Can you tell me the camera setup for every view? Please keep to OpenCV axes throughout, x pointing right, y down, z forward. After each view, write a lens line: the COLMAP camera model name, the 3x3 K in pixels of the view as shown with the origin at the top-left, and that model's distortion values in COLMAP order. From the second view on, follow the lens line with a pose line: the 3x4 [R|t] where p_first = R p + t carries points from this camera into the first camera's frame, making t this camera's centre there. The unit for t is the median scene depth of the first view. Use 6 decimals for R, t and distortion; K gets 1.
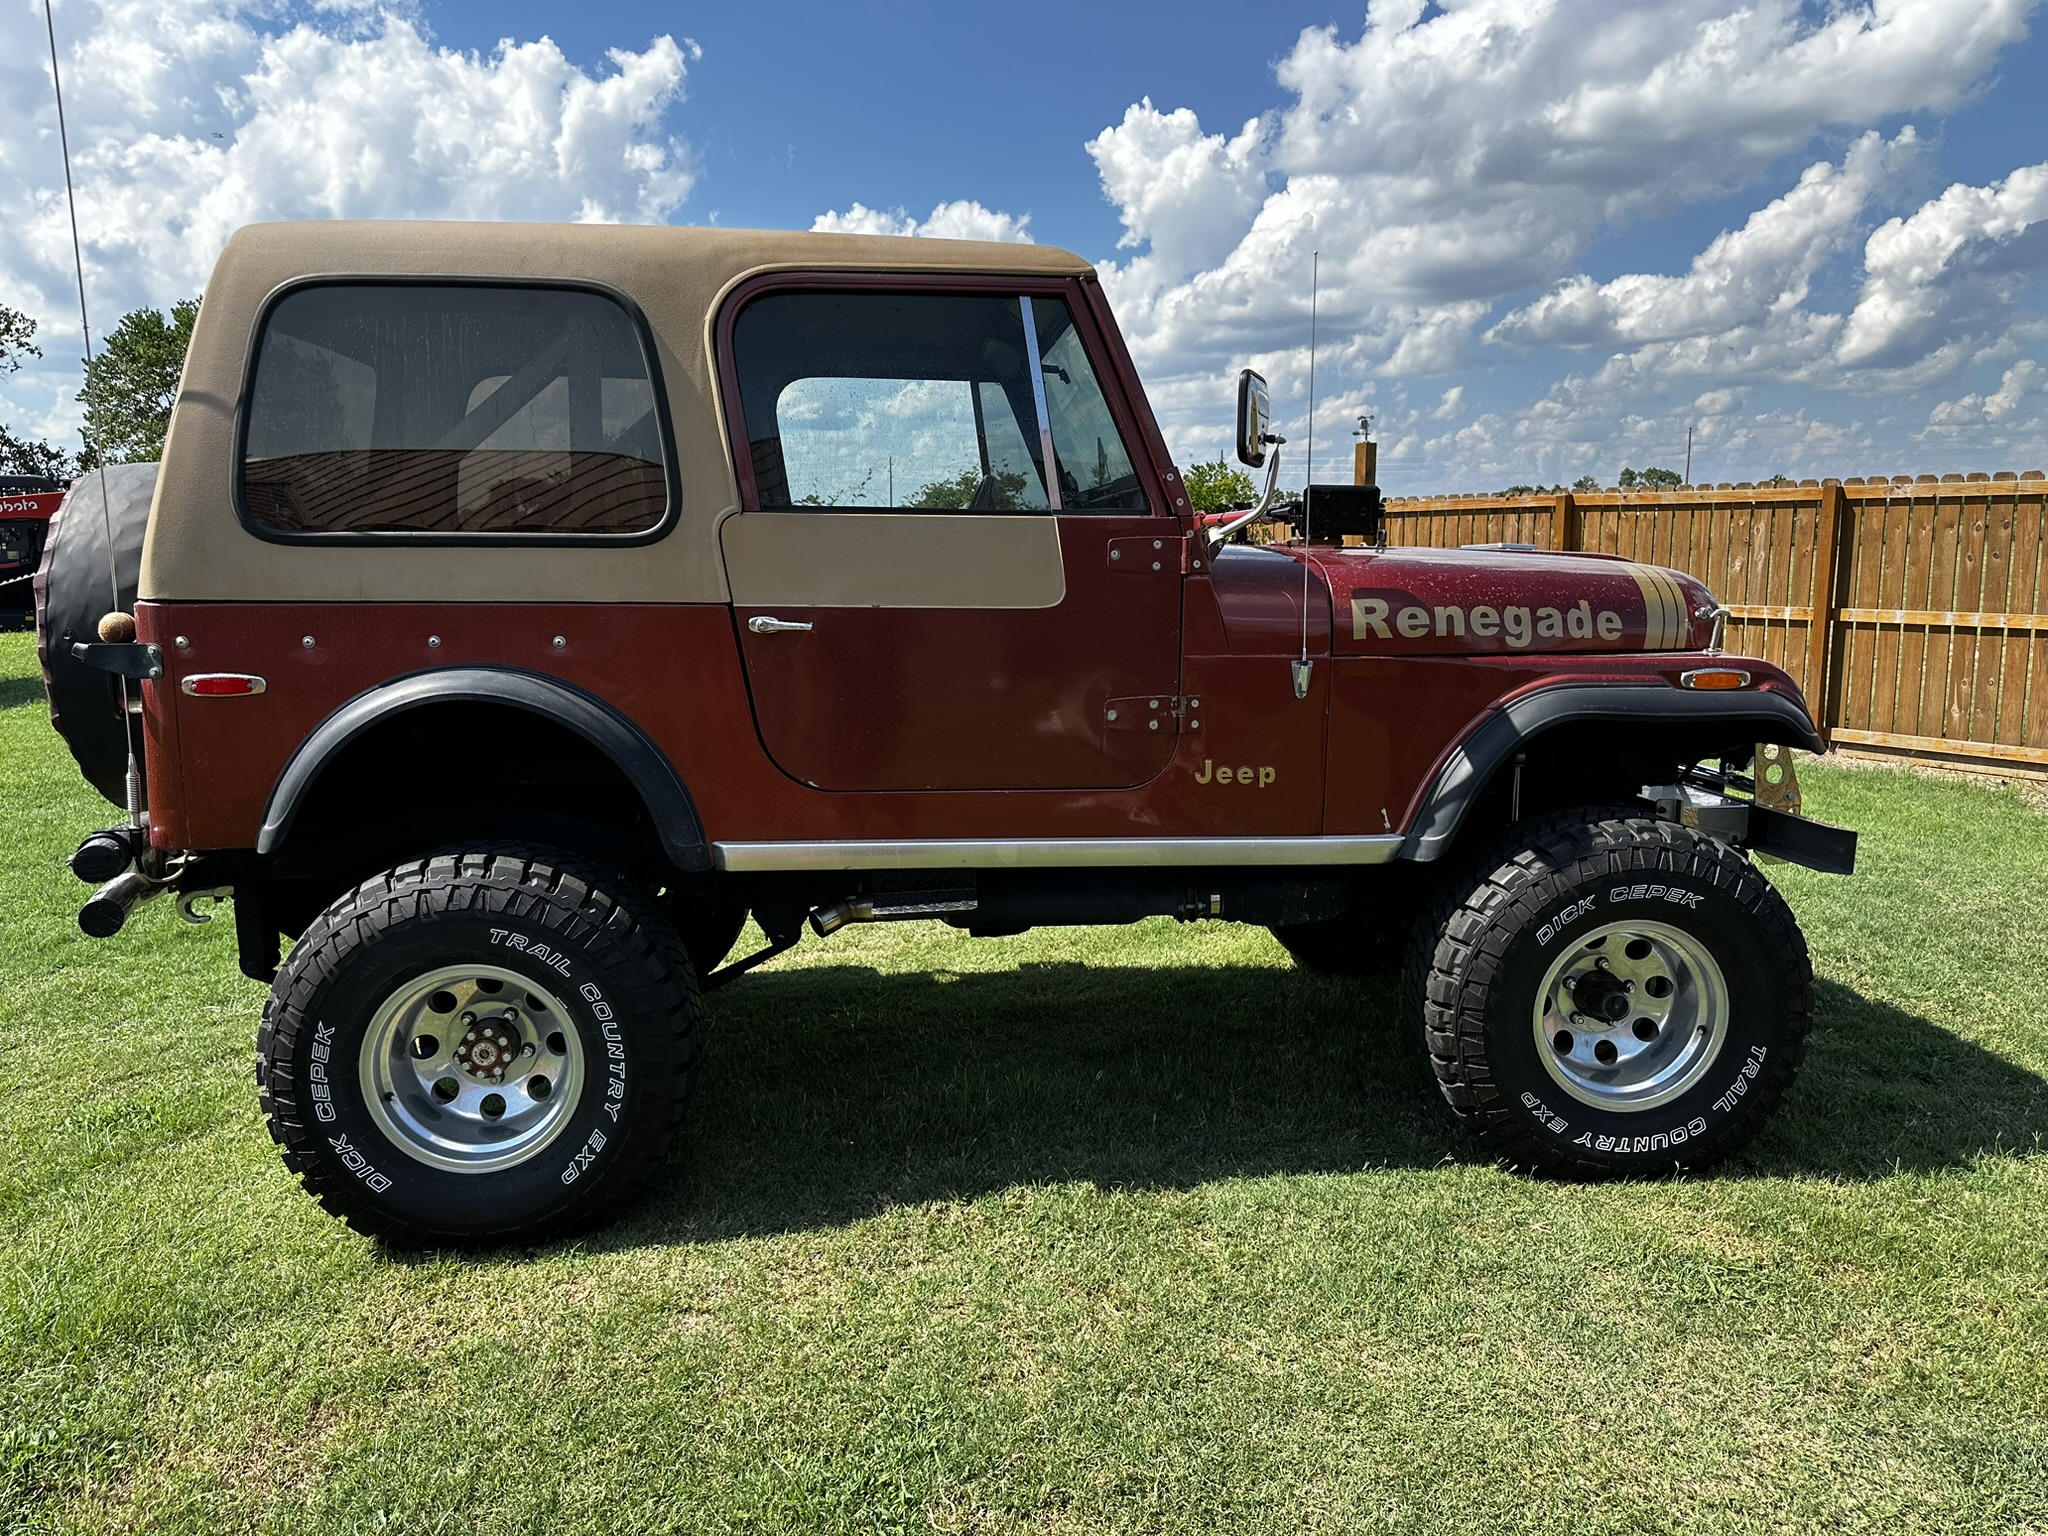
lens RADIAL K [[1448.3, 0, 1014.7], [0, 1448.3, 774.4], [0, 0, 1]] dist [0.026833, -0.033788]
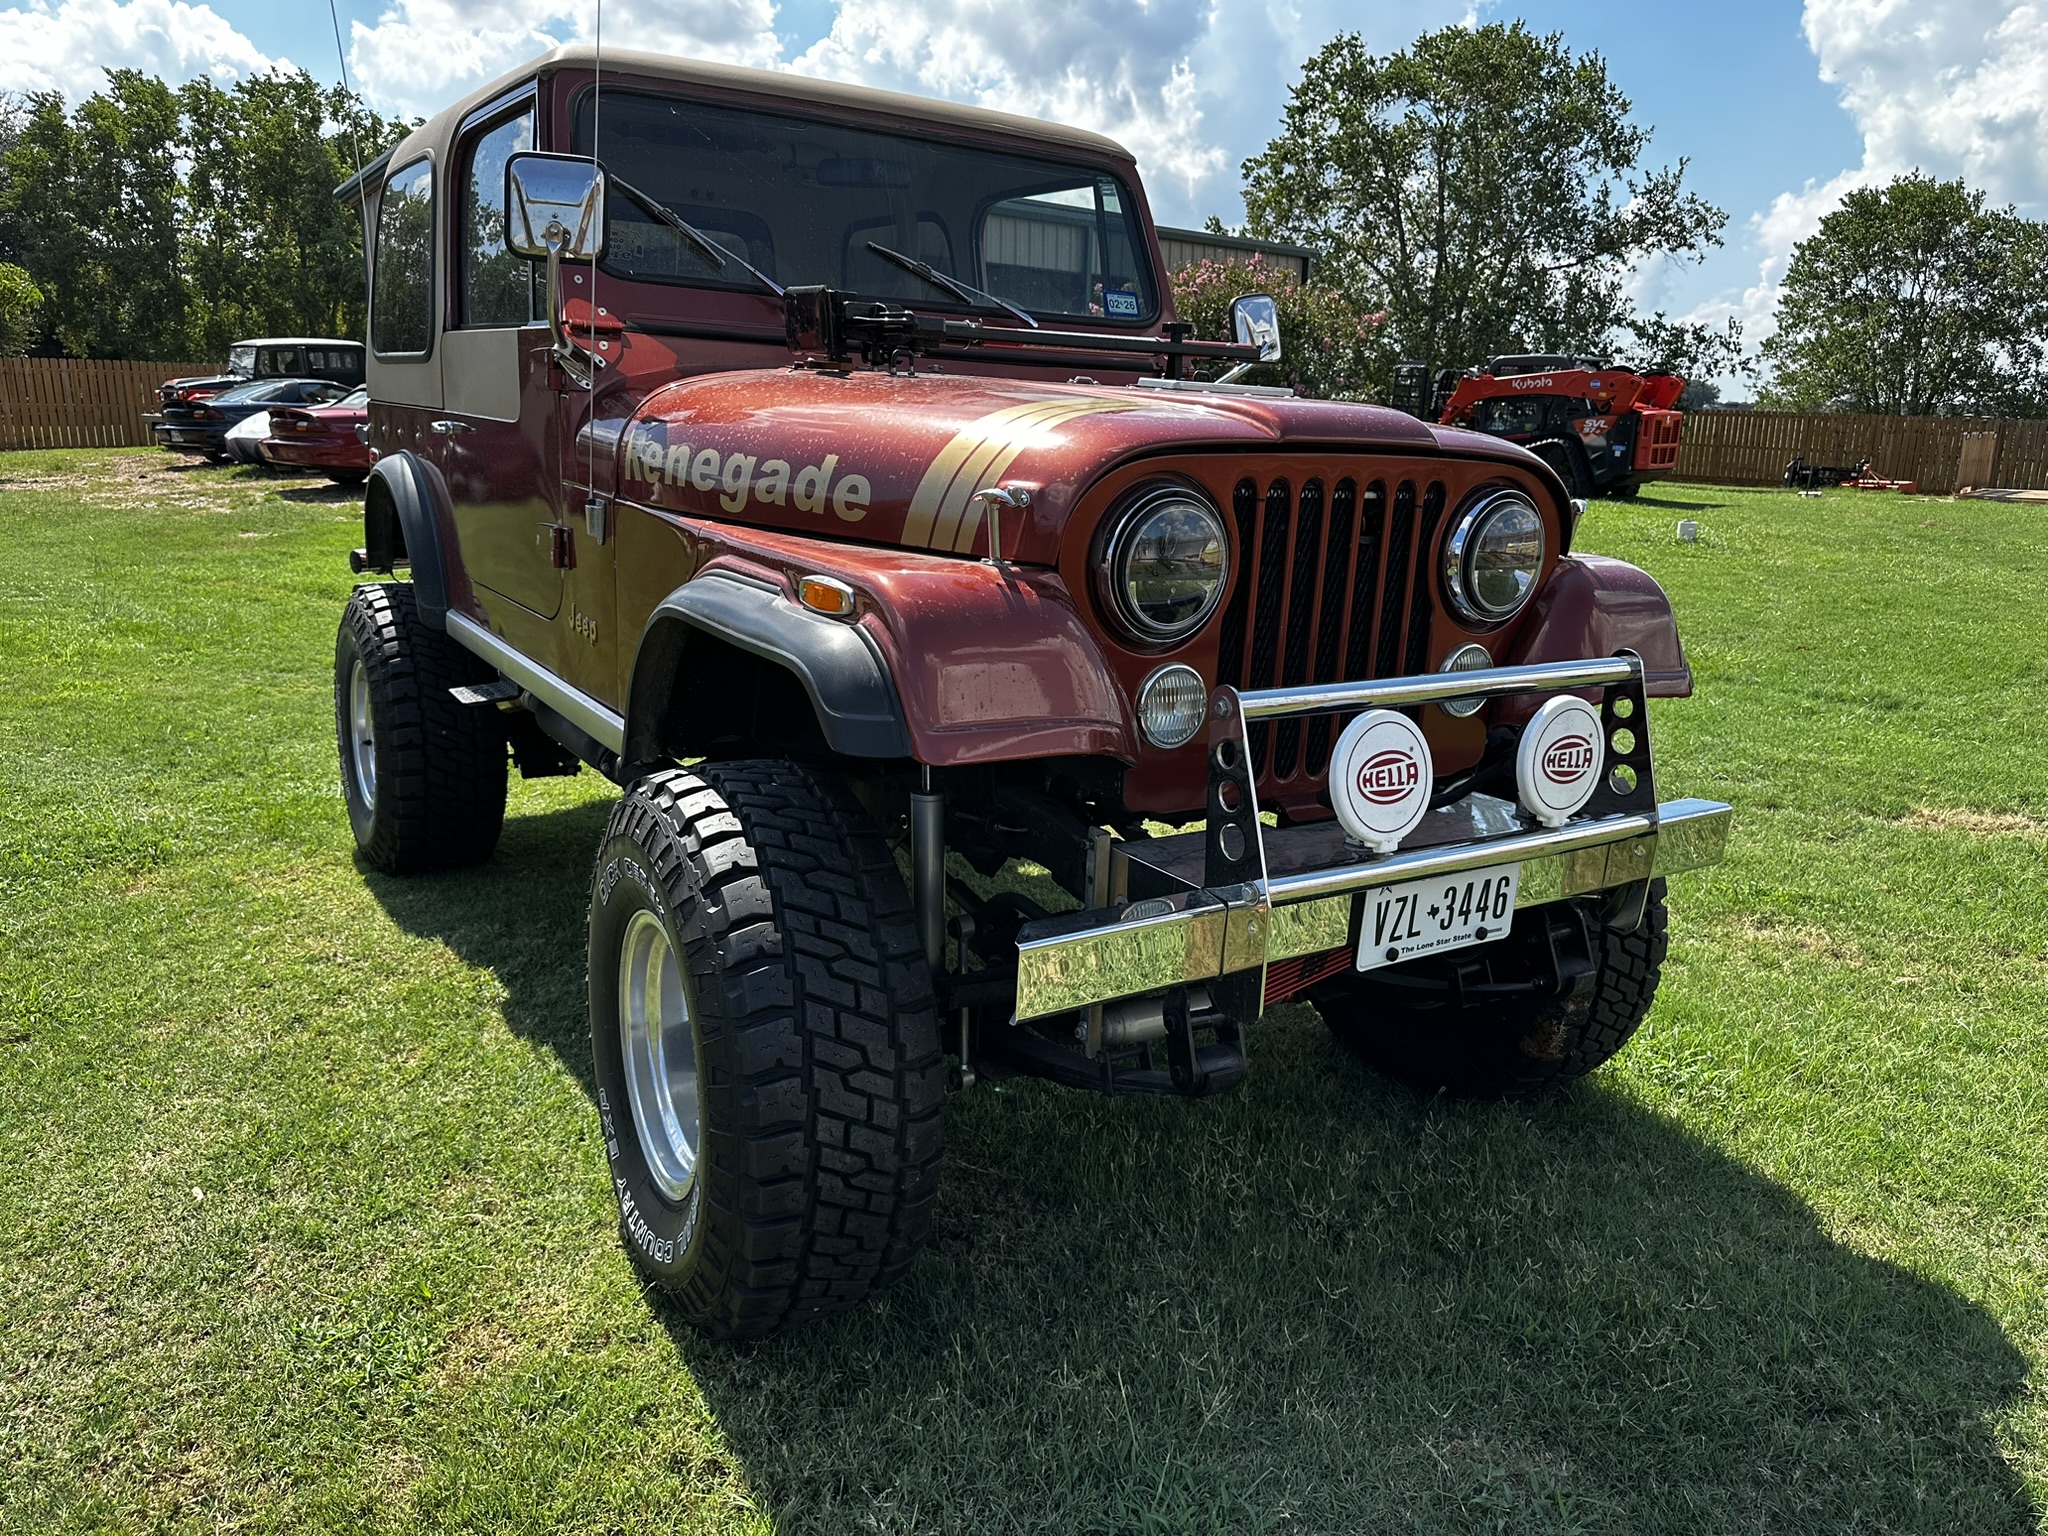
lens RADIAL K [[1448.3, 0, 1020.3], [0, 1448.3, 756.6], [0, 0, 1]] dist [0.026833, -0.033788]
pose [[0.448880, 0.228223, -0.863957, 1.036385], [-0.172693, 0.970765, 0.166713, -0.112369], [0.876746, 0.074365, 0.475169, 0.793148]]
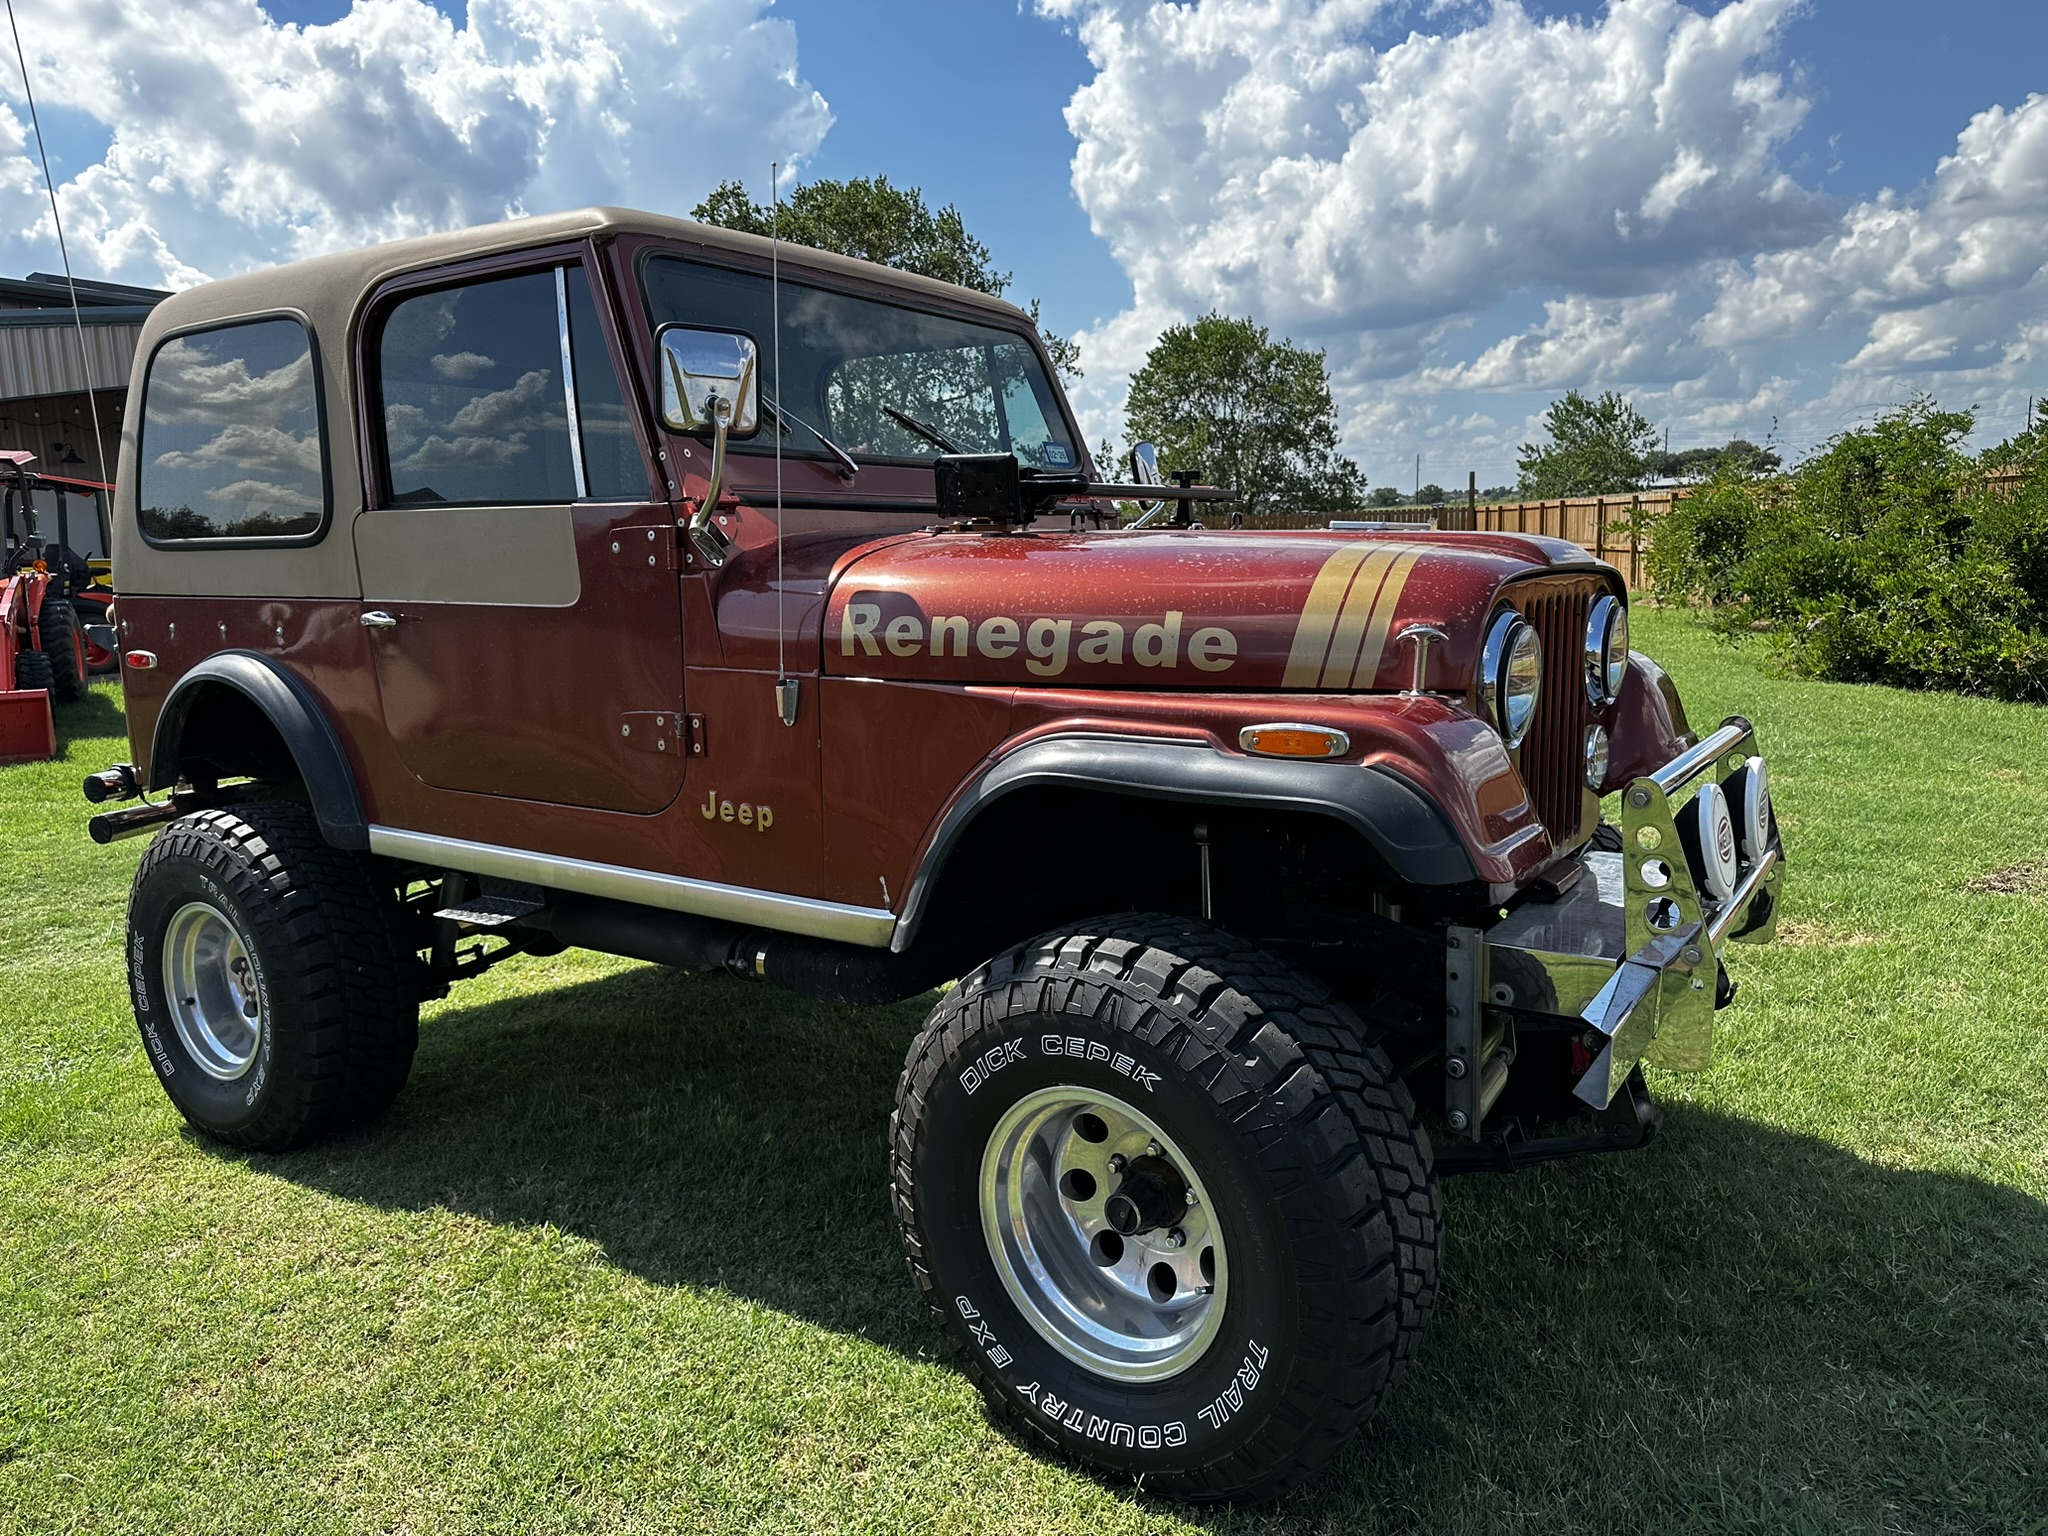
lens RADIAL K [[1448.3, 0, 1011.0], [0, 1448.3, 770.3], [0, 0, 1]] dist [0.026833, -0.033788]
pose [[0.767619, 0.086535, -0.635037, 0.778392], [-0.076586, 0.996128, 0.043165, -0.069899], [0.636314, 0.015500, 0.771275, 0.445615]]
